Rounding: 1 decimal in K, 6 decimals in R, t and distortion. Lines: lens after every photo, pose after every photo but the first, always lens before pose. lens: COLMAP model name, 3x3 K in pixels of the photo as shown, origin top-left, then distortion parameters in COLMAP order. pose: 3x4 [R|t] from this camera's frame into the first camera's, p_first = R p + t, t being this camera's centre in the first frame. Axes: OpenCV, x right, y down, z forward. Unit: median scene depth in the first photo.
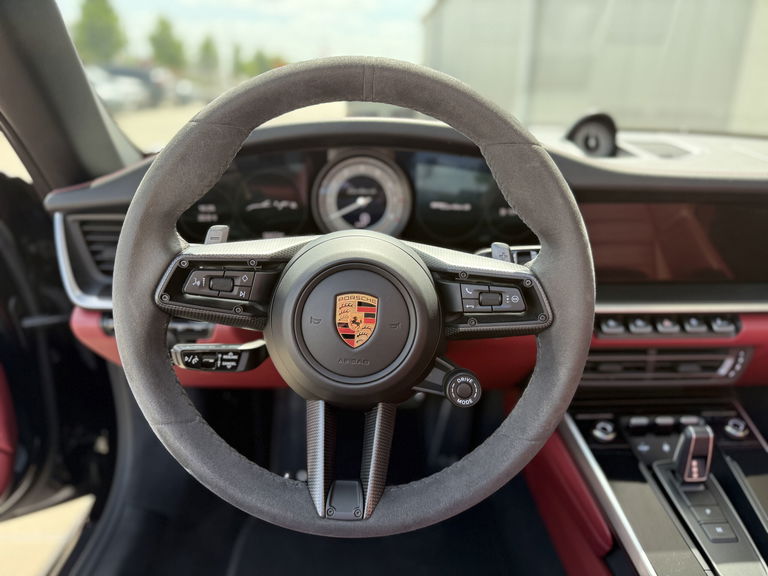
lens RADIAL K [[565.8, 0, 388.5], [0, 565.8, 285.9], [0, 0, 1]] dist [0.024182, -0.029104]
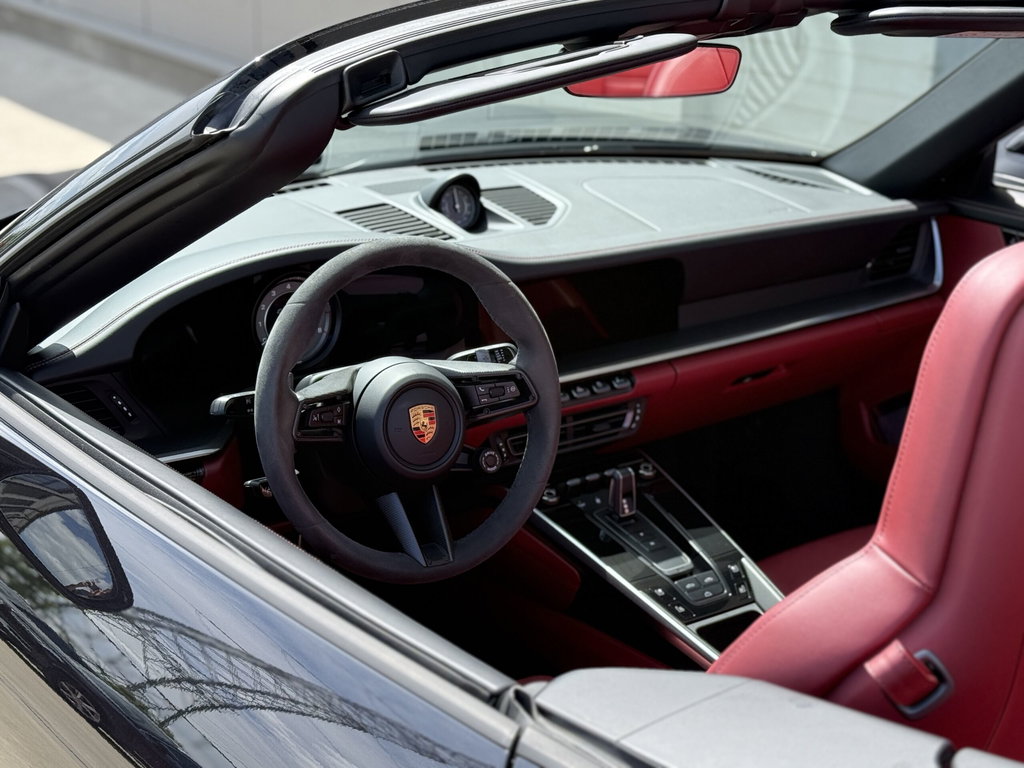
lens RADIAL K [[1793.4, 0, 518.6], [0, 1793.4, 381.3], [0, 0, 1]] dist [0.147309, 0.000000]
pose [[0.843341, -0.174615, 0.508218, -1.466766], [0.169827, 0.983868, 0.056228, -0.176624], [-0.509838, 0.038889, 0.859391, -2.056787]]
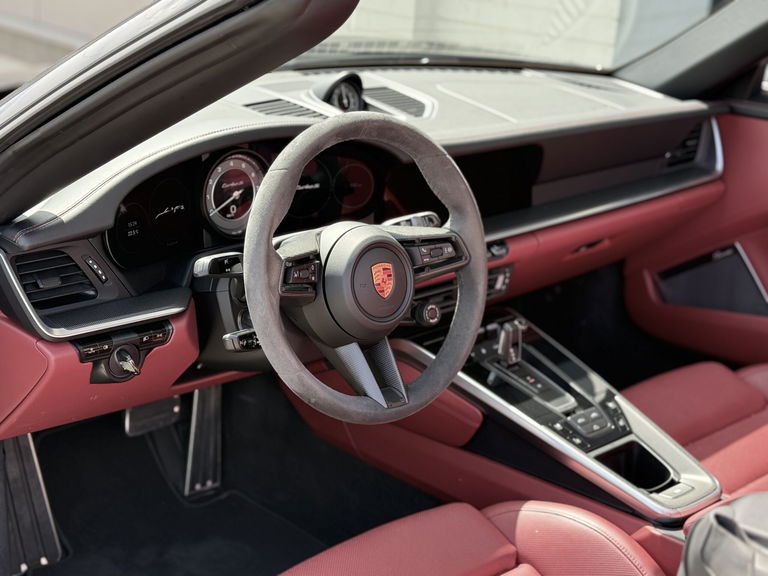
lens RADIAL K [[1345.1, 0, 382.4], [0, 1345.1, 289.6], [0, 0, 1]] dist [0.147309, 0.000000]
pose [[0.763329, -0.189956, 0.617452, -1.648672], [0.175284, 0.980837, 0.085053, -0.161006], [-0.621776, 0.043306, 0.781997, -1.331500]]
